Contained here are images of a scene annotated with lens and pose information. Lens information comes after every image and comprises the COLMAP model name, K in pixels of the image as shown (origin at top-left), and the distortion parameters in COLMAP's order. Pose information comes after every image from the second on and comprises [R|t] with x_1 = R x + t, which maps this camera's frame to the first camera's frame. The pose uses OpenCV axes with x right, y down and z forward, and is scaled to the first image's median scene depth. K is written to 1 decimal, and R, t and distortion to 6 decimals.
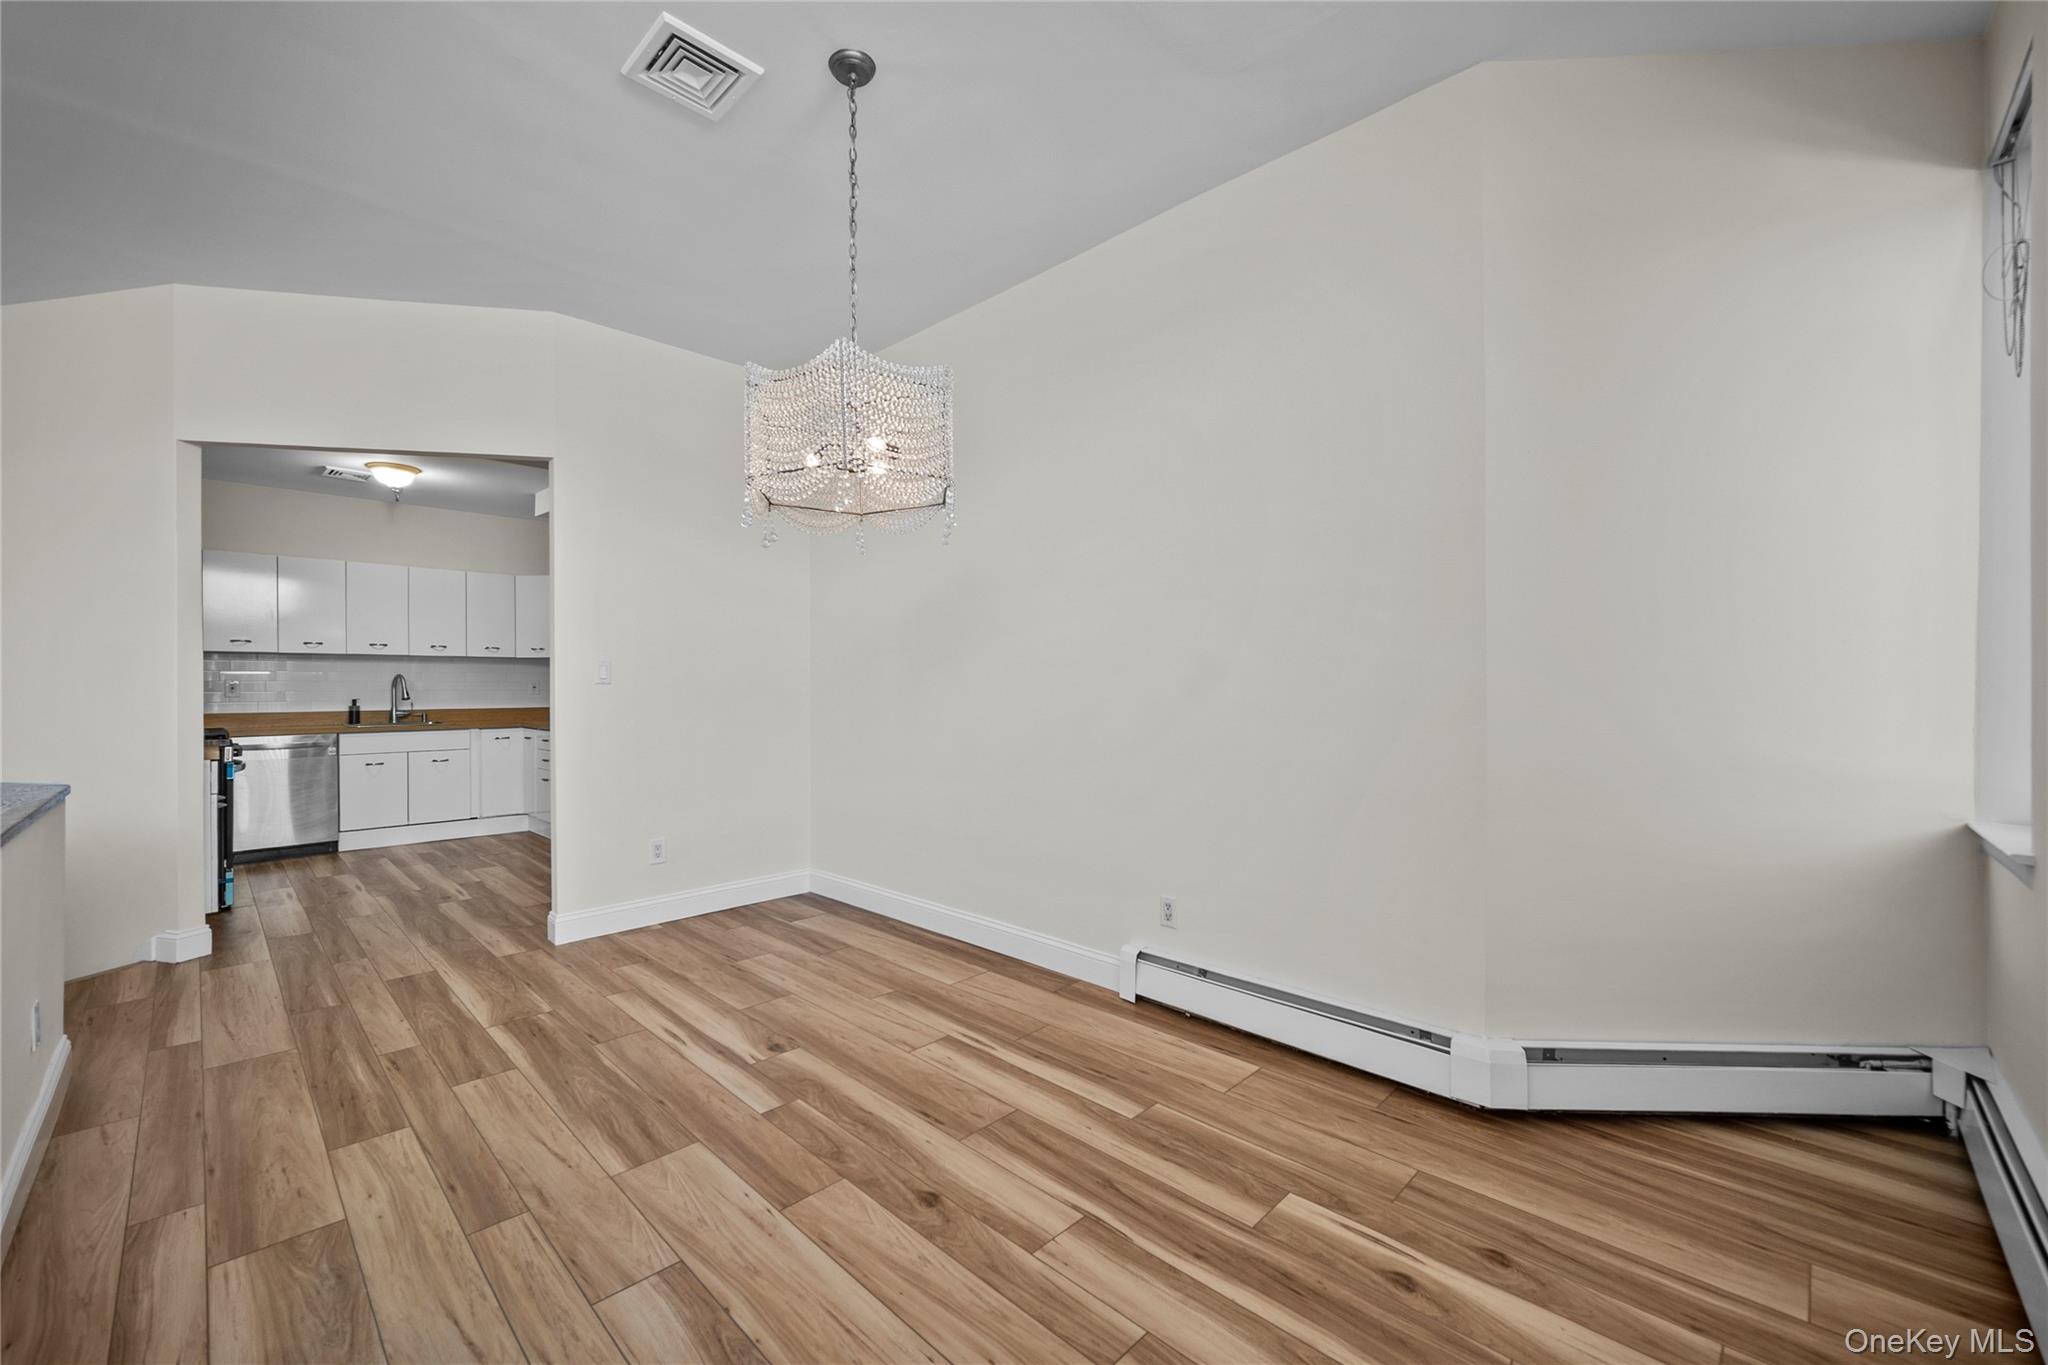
lens RADIAL K [[819.1, 0, 1014.6], [0, 819.1, 684.9], [0, 0, 1]] dist [-0.001965, 0.000001]
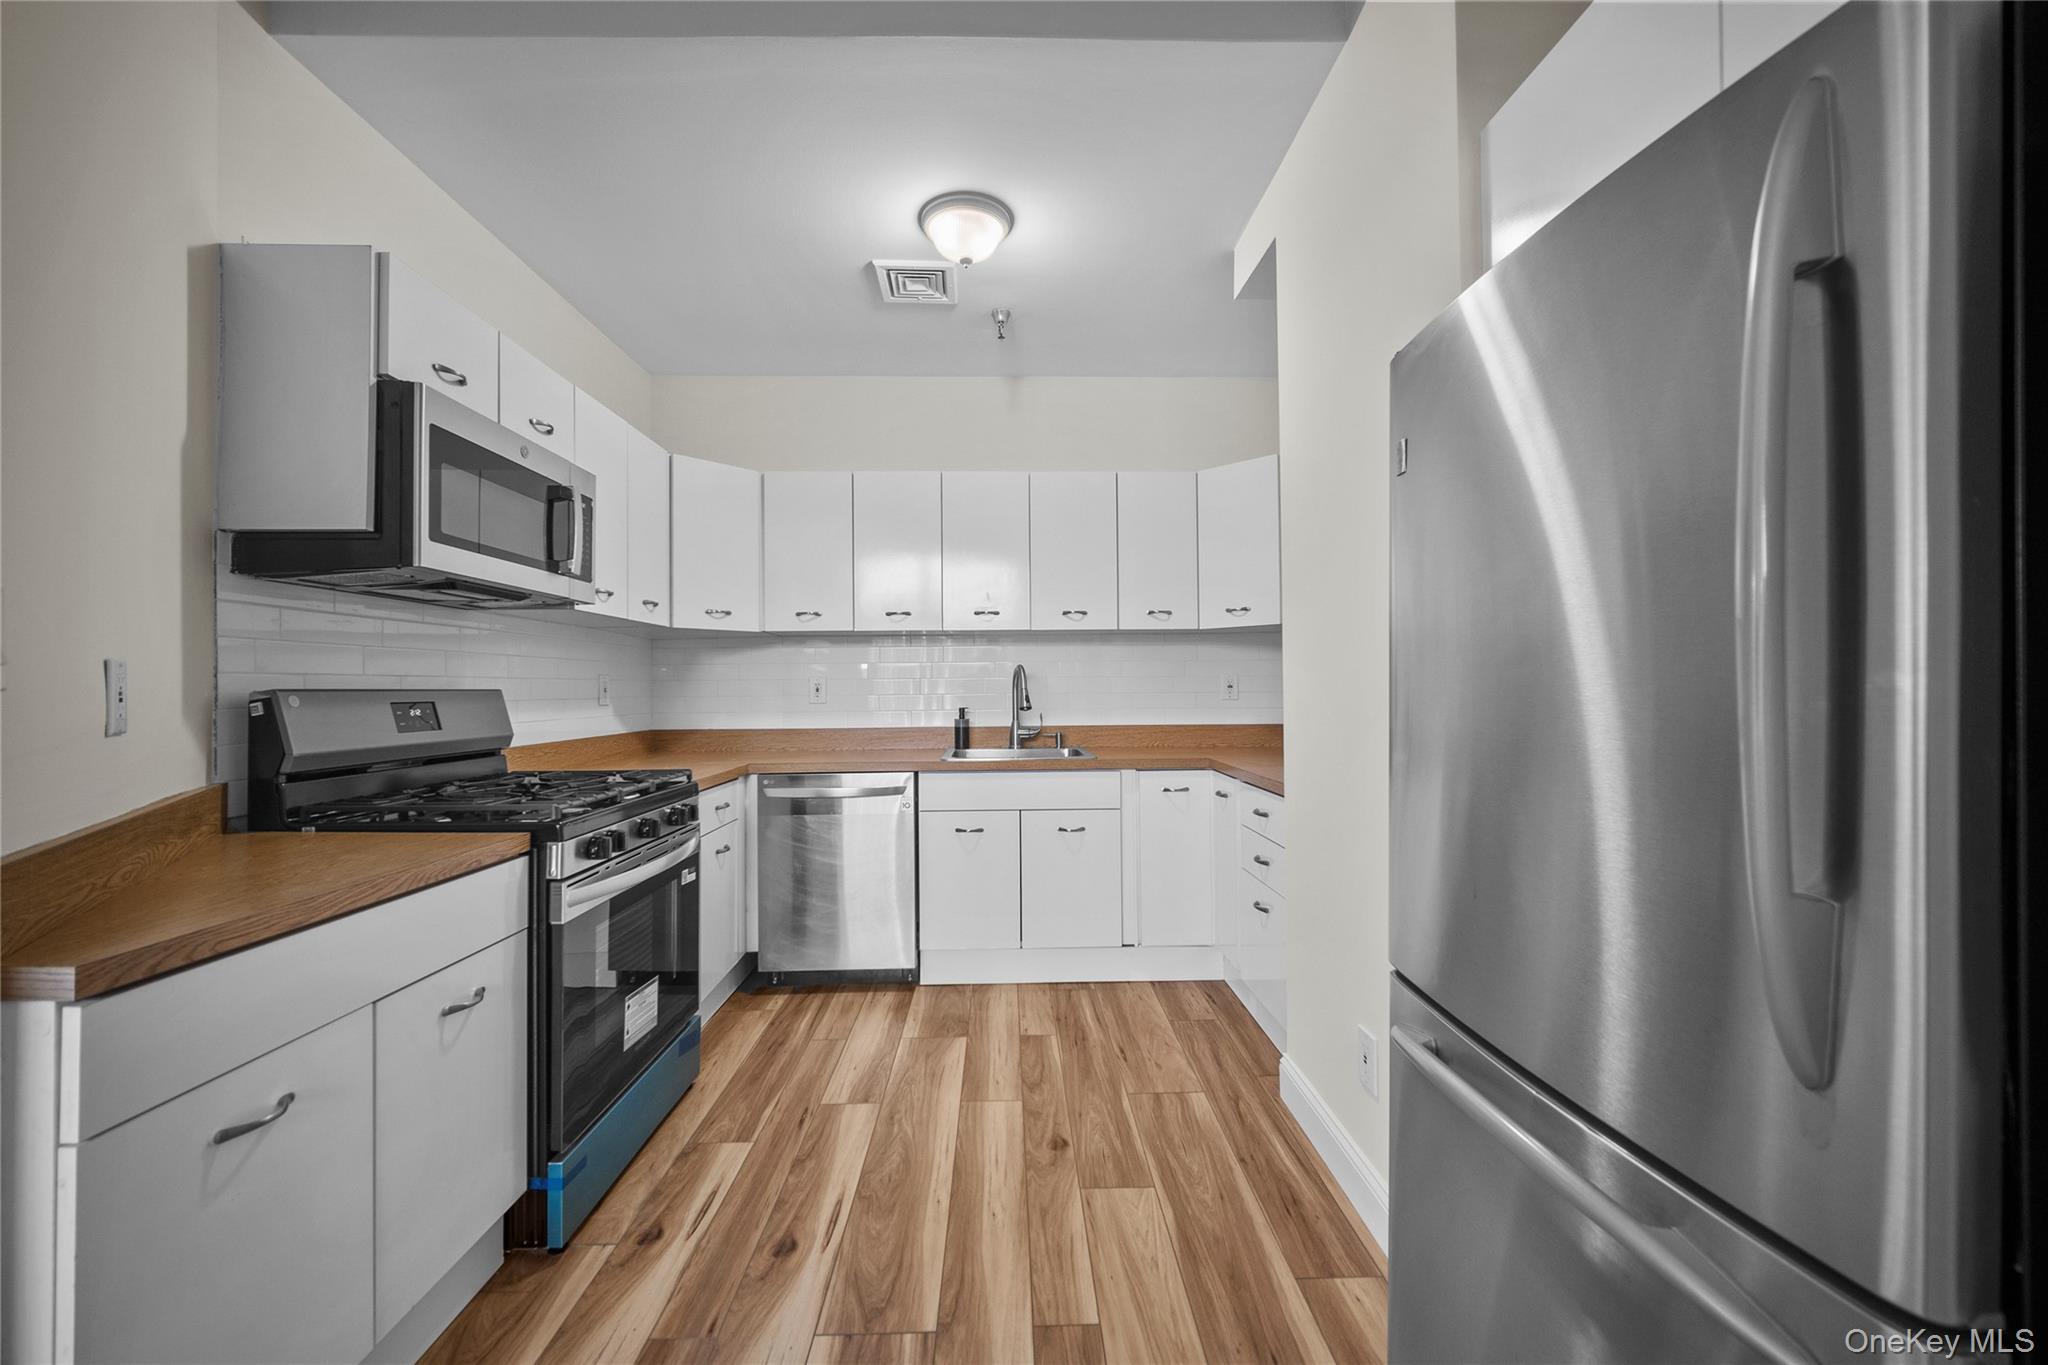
lens RADIAL K [[804.8, 0, 1023.4], [0, 804.8, 674.6], [0, 0, 1]] dist [-0.001031, 0.000180]
pose [[0.720474, -0.010095, -0.693408, -0.855267], [0.003455, 0.999934, -0.010968, 0.000281], [0.693473, 0.005507, 0.720462, 1.411957]]
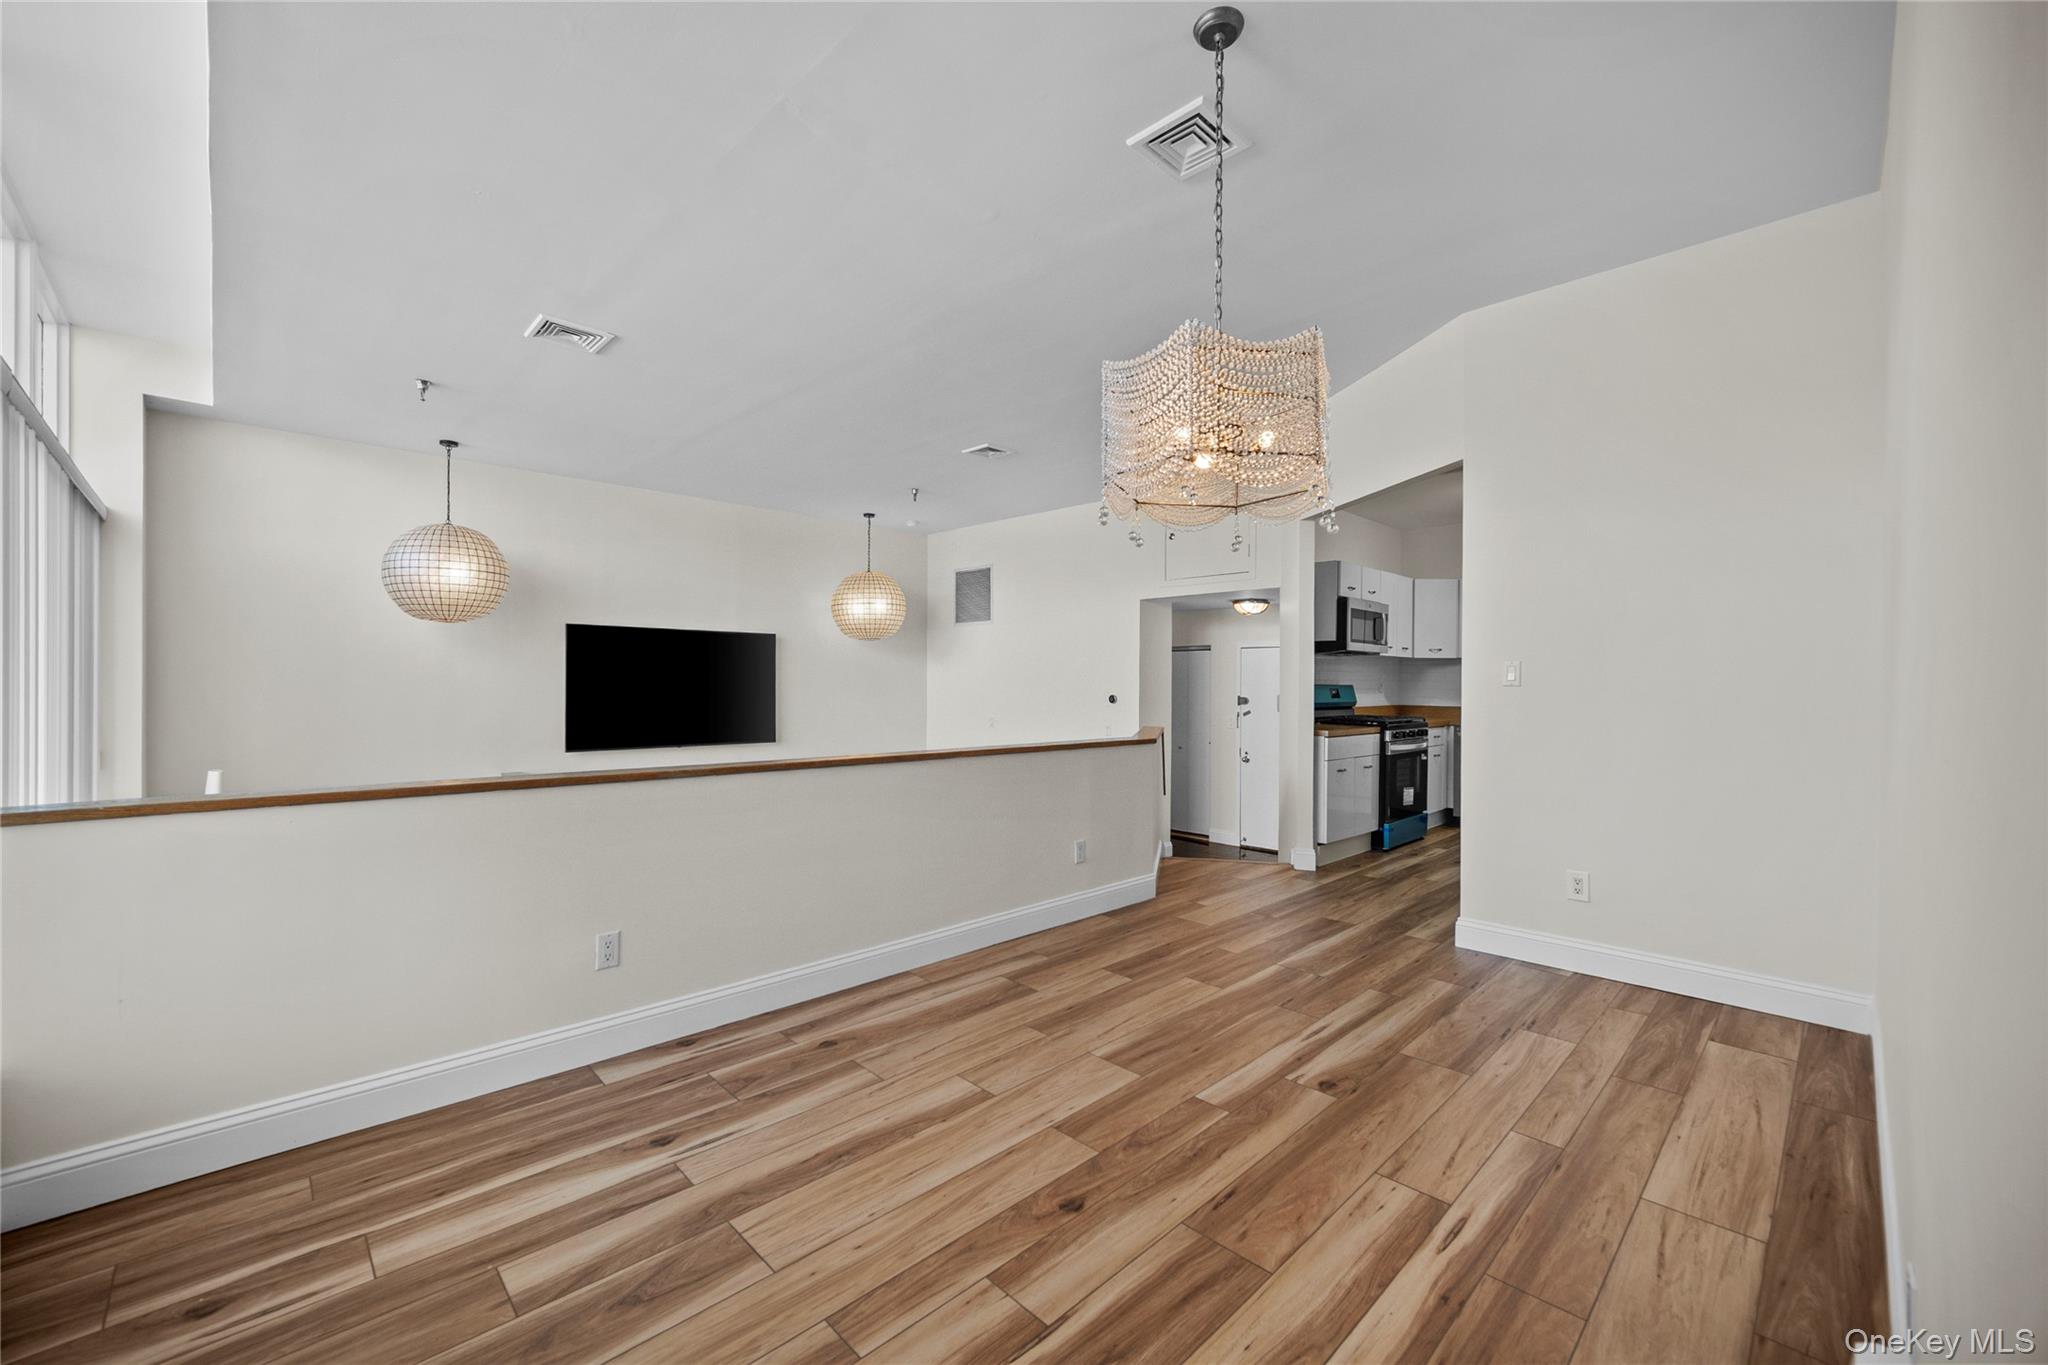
lens RADIAL K [[819.1, 0, 1014.6], [0, 819.1, 684.9], [0, 0, 1]] dist [-0.001965, 0.000001]
pose [[-0.019294, 0.008018, -0.999782, 0.626004], [-0.008704, 0.999929, 0.008187, -0.006883], [0.999776, 0.008860, -0.019222, 0.668845]]
